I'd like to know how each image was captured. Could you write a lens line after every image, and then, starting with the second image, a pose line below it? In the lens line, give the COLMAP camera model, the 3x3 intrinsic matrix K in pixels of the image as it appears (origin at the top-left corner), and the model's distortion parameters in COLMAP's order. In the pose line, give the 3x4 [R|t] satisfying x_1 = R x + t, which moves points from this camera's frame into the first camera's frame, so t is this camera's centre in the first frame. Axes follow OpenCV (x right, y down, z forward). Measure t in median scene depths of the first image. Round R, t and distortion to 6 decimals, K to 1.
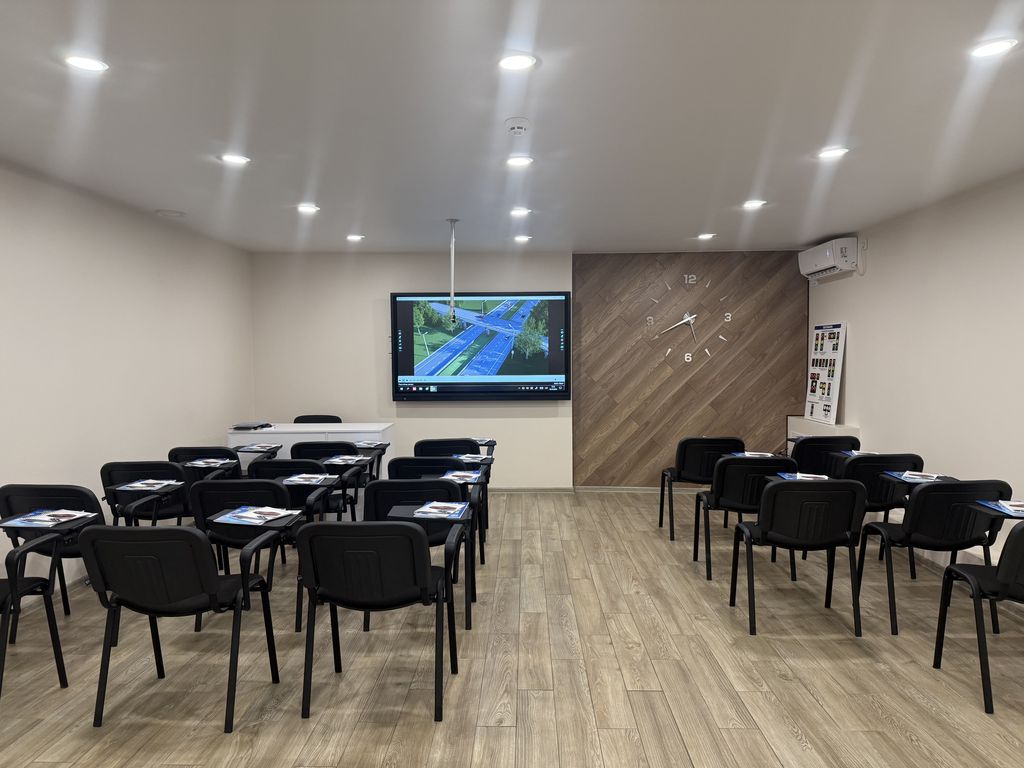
lens RADIAL K [[709.7, 0, 511.4], [0, 709.7, 384.7], [0, 0, 1]] dist [0.005082, -0.018639]
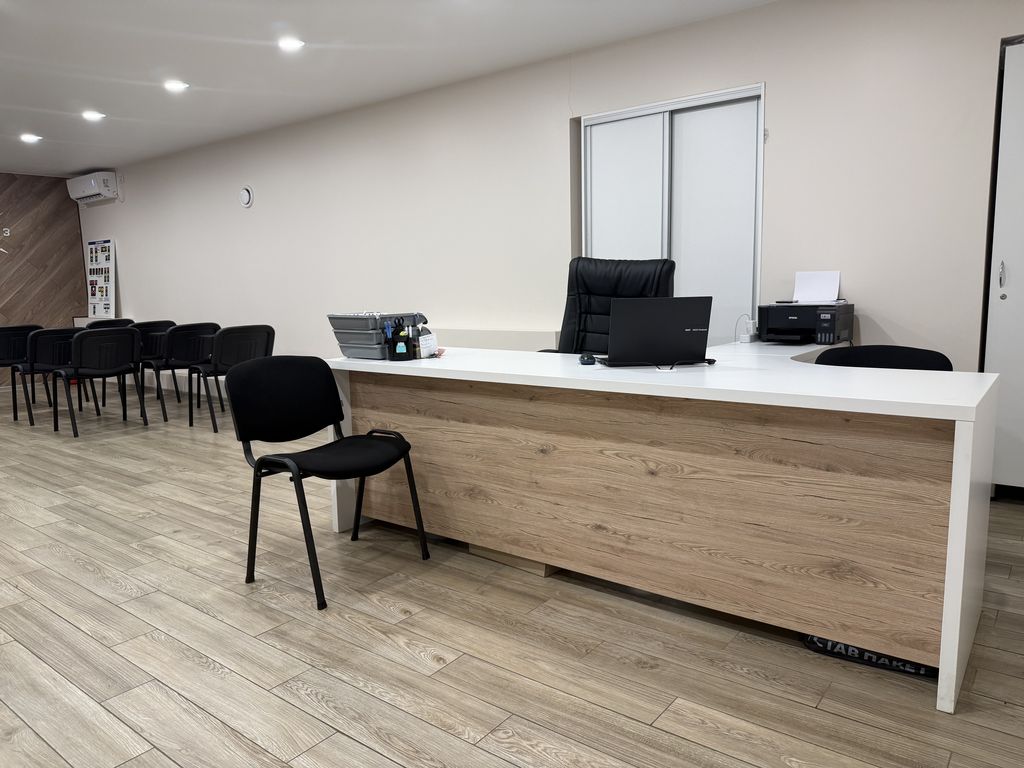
lens RADIAL K [[709.7, 0, 494.8], [0, 709.7, 396.8], [0, 0, 1]] dist [0.005082, -0.018639]
pose [[0.600201, -0.134381, 0.788480, -0.145824], [0.051307, 0.990224, 0.129709, 0.056005], [-0.798202, -0.037397, 0.601228, -0.293713]]
